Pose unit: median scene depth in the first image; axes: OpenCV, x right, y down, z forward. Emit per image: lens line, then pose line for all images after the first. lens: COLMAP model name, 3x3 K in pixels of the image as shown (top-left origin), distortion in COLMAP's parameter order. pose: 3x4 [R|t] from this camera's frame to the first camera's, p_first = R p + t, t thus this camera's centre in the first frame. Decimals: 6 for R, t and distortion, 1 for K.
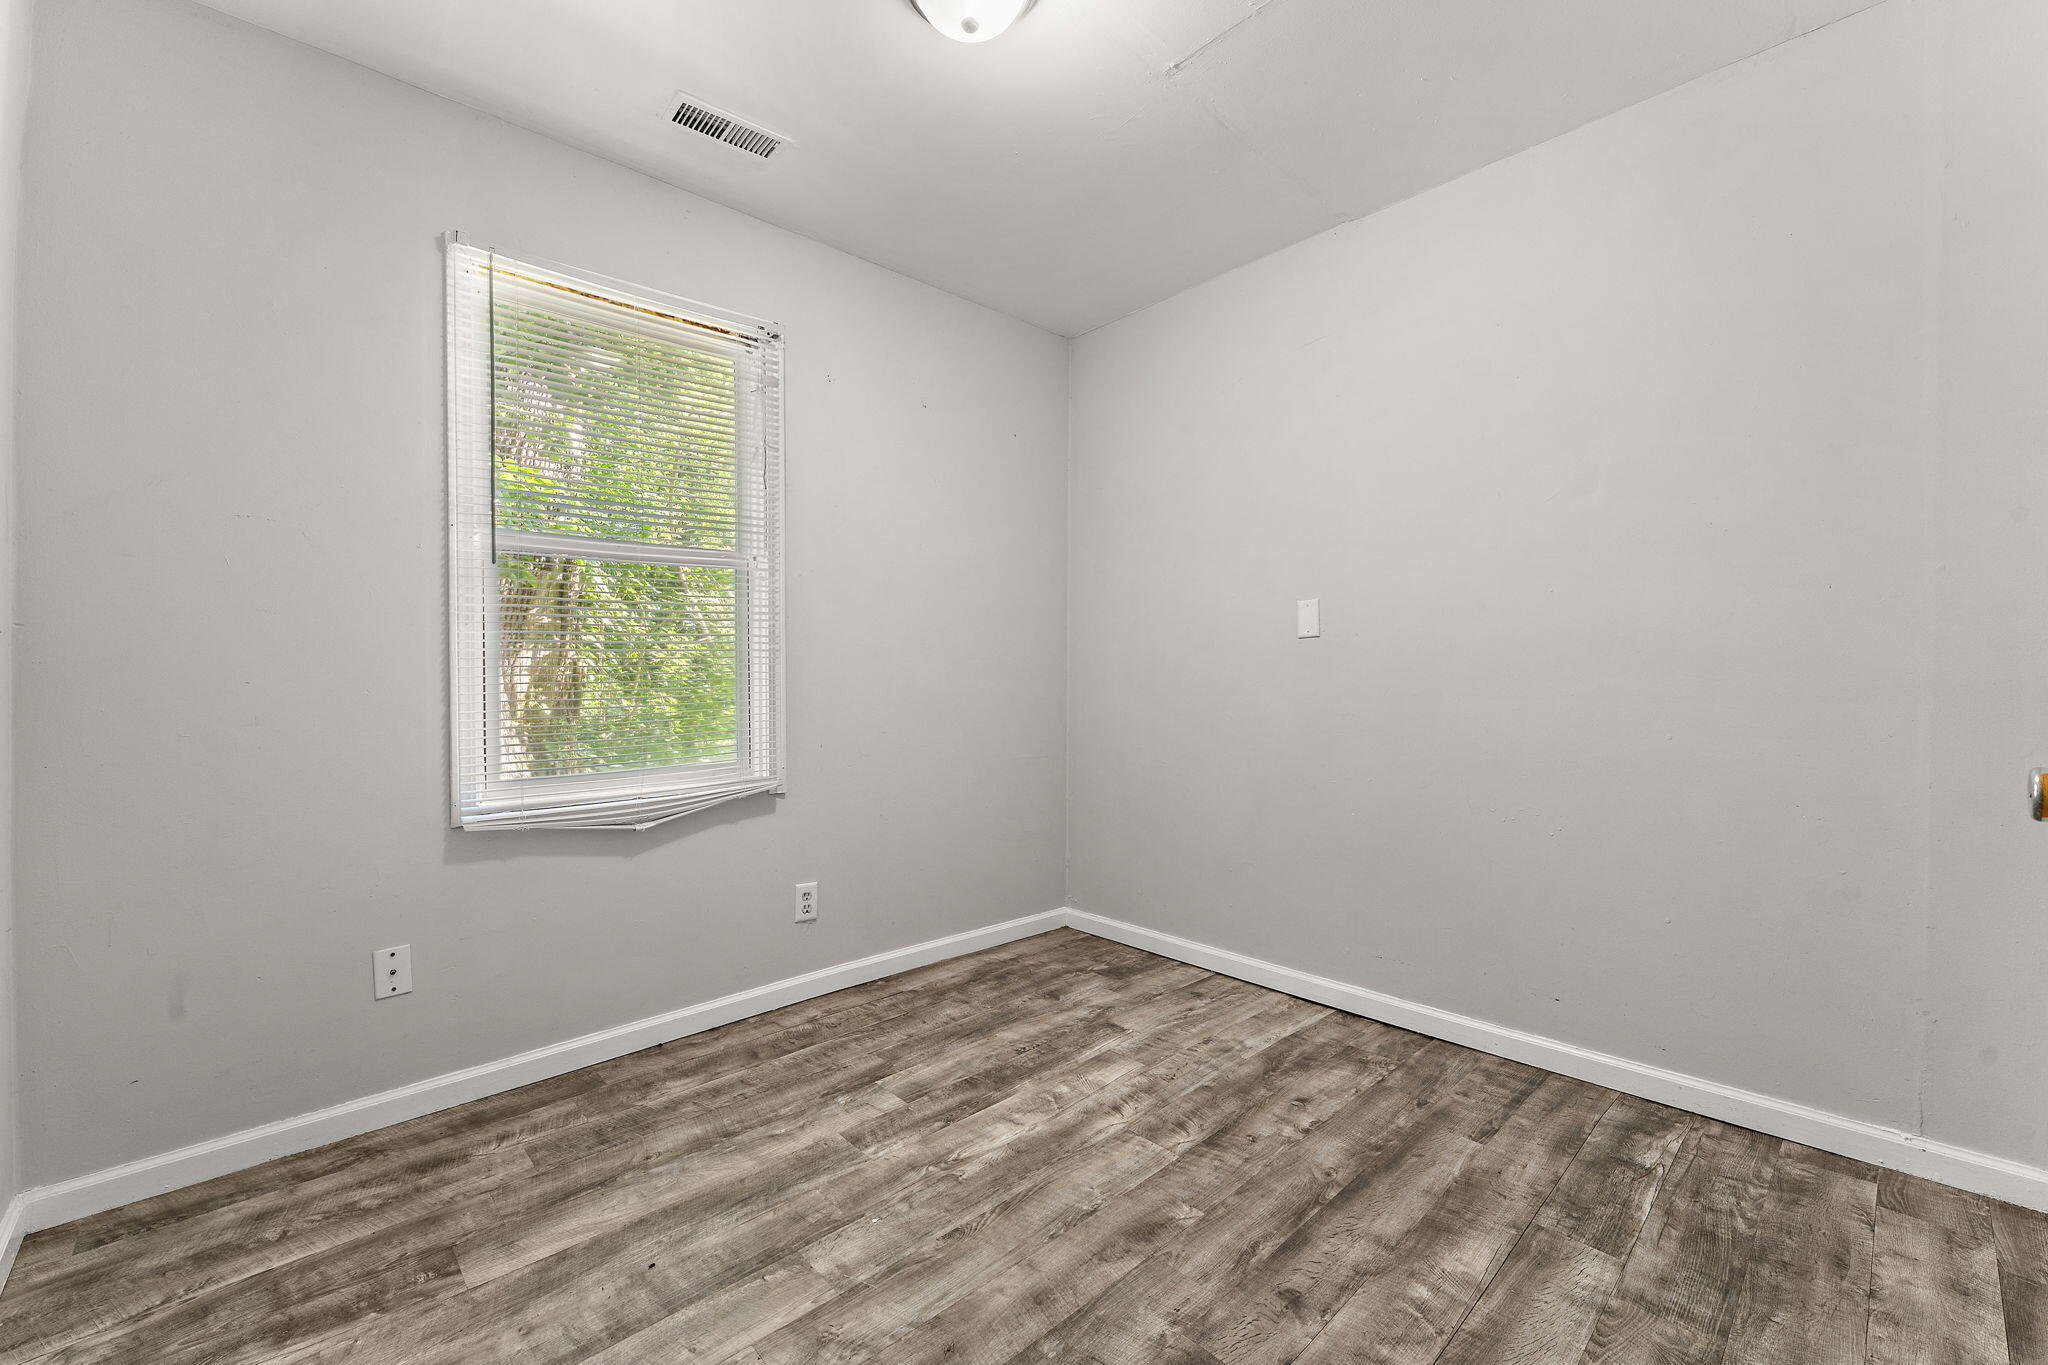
lens RADIAL K [[837.9, 0, 1029.0], [0, 837.9, 680.2], [0, 0, 1]] dist [0.002912, -0.000174]
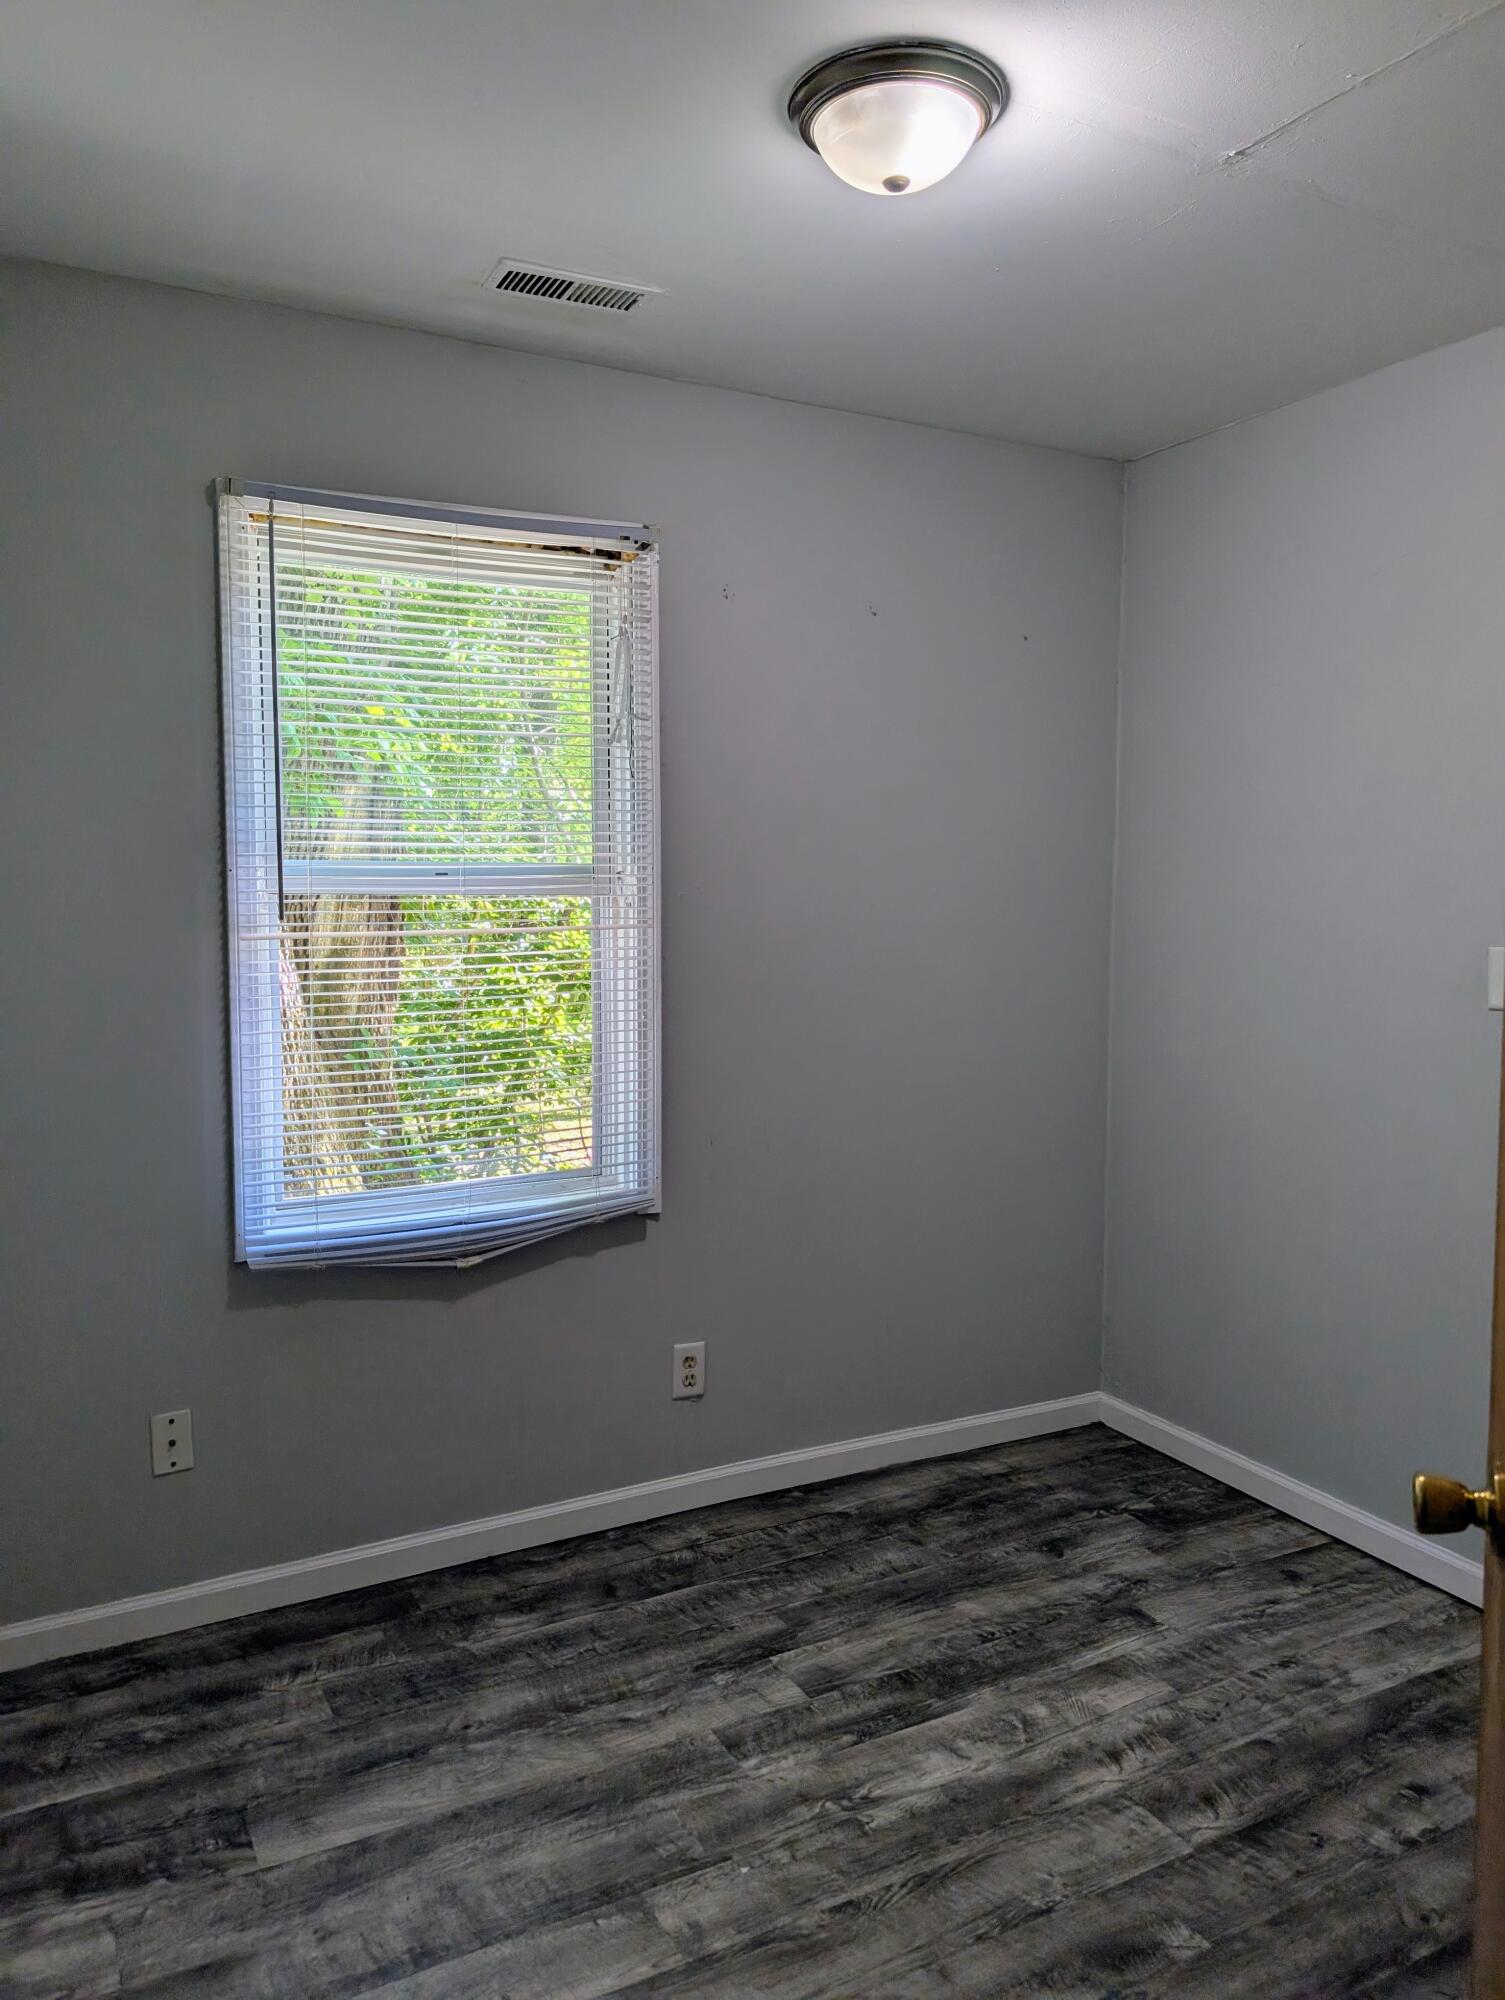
lens RADIAL K [[1423.0, 0, 743.7], [0, 1423.0, 996.2], [0, 0, 1]] dist [0.023488, -0.012604]
pose [[0.967328, 0.020650, -0.252686, 0.094678], [-0.006338, 0.998336, 0.057323, -0.155414], [0.253449, -0.053849, 0.965849, -0.141840]]
